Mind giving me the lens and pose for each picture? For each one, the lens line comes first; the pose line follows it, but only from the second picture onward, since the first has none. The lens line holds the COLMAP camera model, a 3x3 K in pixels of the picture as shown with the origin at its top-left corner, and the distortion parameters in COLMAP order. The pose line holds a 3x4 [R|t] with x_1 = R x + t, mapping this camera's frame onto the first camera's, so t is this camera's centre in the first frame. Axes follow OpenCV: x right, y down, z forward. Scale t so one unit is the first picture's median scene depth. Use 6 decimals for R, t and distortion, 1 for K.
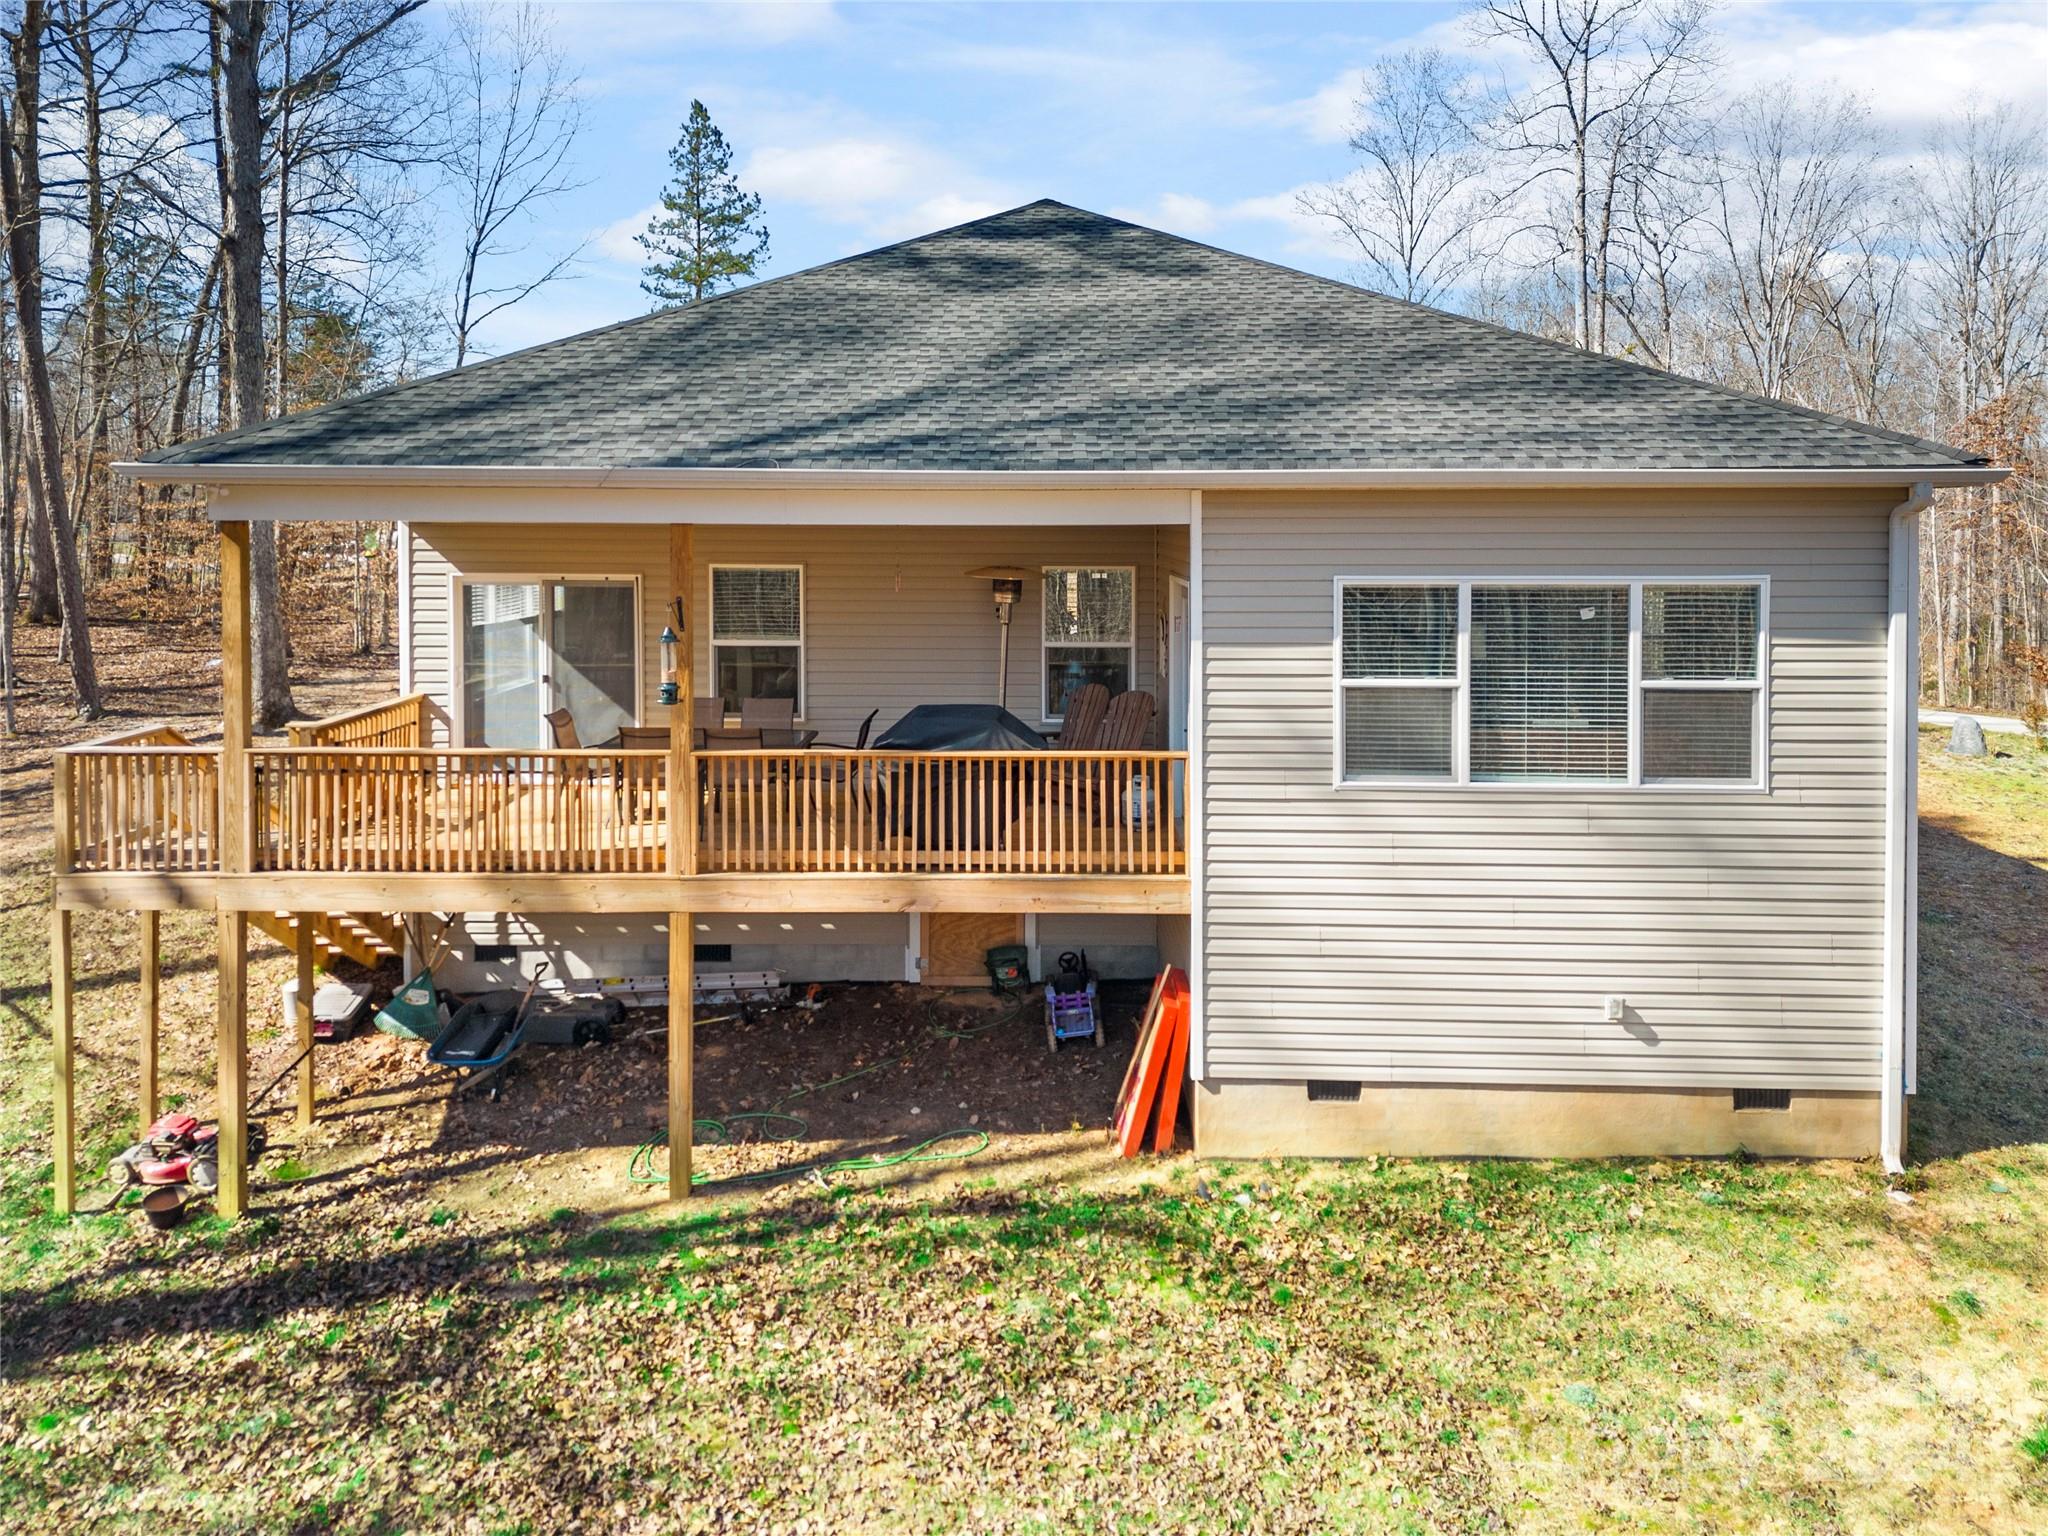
lens RADIAL K [[1444.5, 0, 1022.8], [0, 1444.5, 755.3], [0, 0, 1]] dist [0.033197, -0.022540]
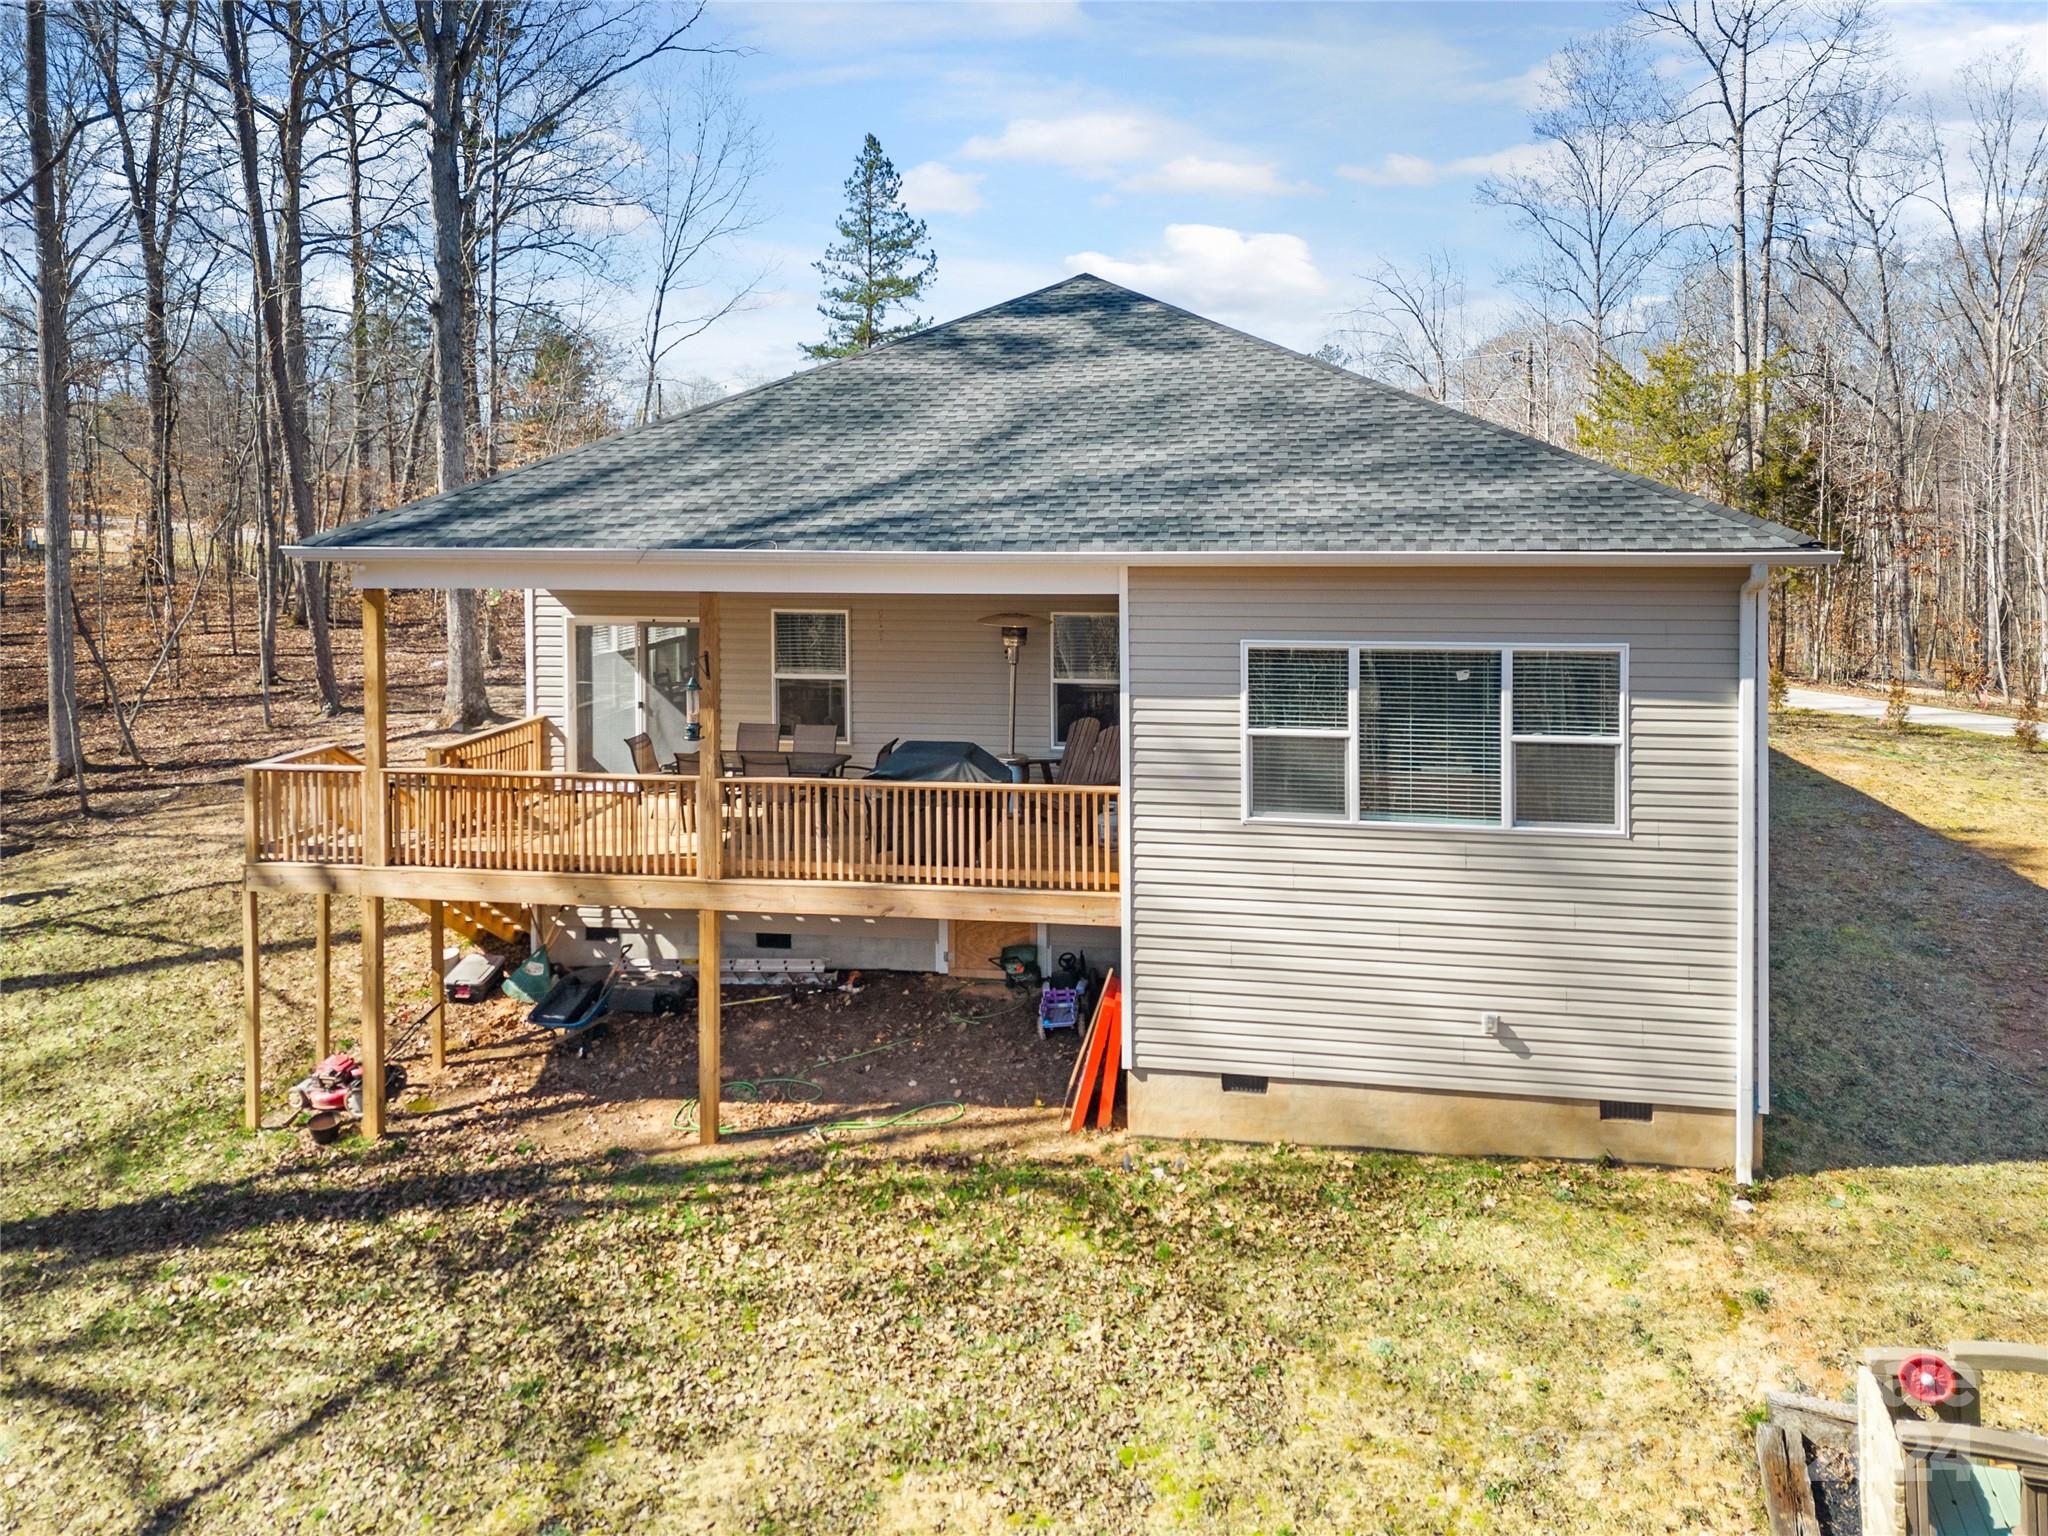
lens RADIAL K [[1453.6, 0, 1024.0], [0, 1453.6, 768.0], [0, 0, 1]] dist [0.024139, -0.001944]
pose [[0.987894, 0.018941, -0.153971, 0.214840], [-0.015663, 0.999625, 0.022478, -0.042859], [0.154339, -0.019794, 0.987820, -0.165338]]
